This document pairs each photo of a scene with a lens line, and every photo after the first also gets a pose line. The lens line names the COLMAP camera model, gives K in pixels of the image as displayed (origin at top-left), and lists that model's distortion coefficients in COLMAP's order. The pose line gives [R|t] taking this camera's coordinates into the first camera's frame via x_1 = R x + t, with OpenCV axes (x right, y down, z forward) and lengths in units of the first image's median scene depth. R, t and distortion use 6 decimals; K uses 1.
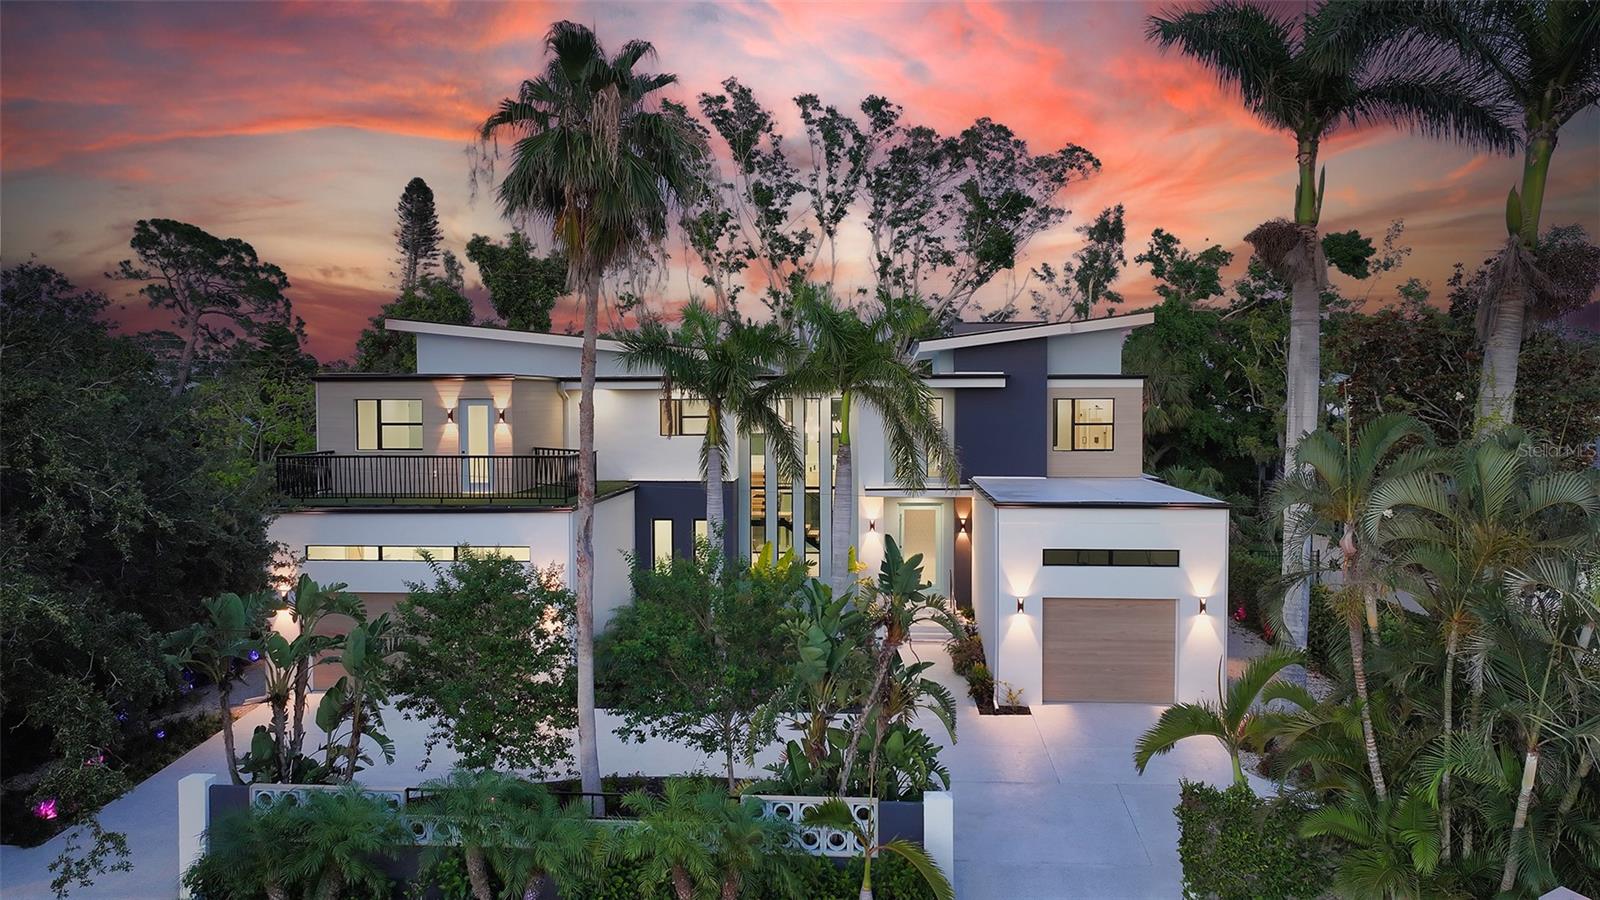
lens RADIAL K [[1110.1, 0, 804.4], [0, 1110.1, 449.7], [0, 0, 1]] dist [0.007459, 0.009266]
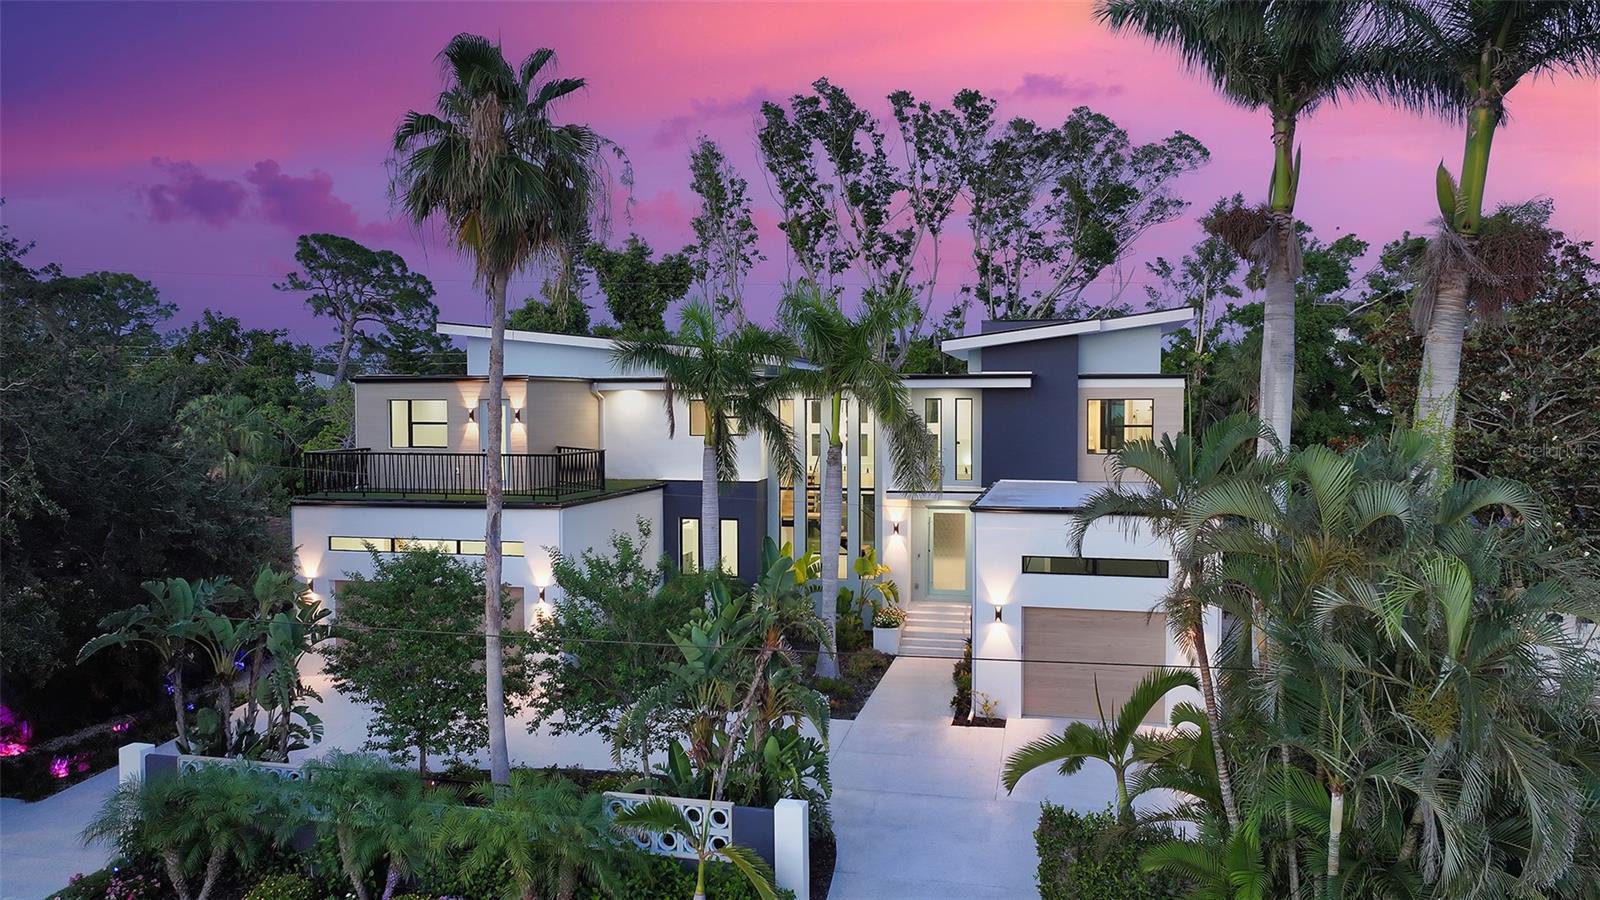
lens RADIAL K [[1110.1, 0, 804.0], [0, 1110.1, 451.4], [0, 0, 1]] dist [0.007459, 0.009266]
pose [[0.986180, 0.008244, -0.165471, 0.163884], [-0.008125, 0.999966, 0.001396, -0.000560], [0.165477, -0.000032, 0.986214, 0.019630]]
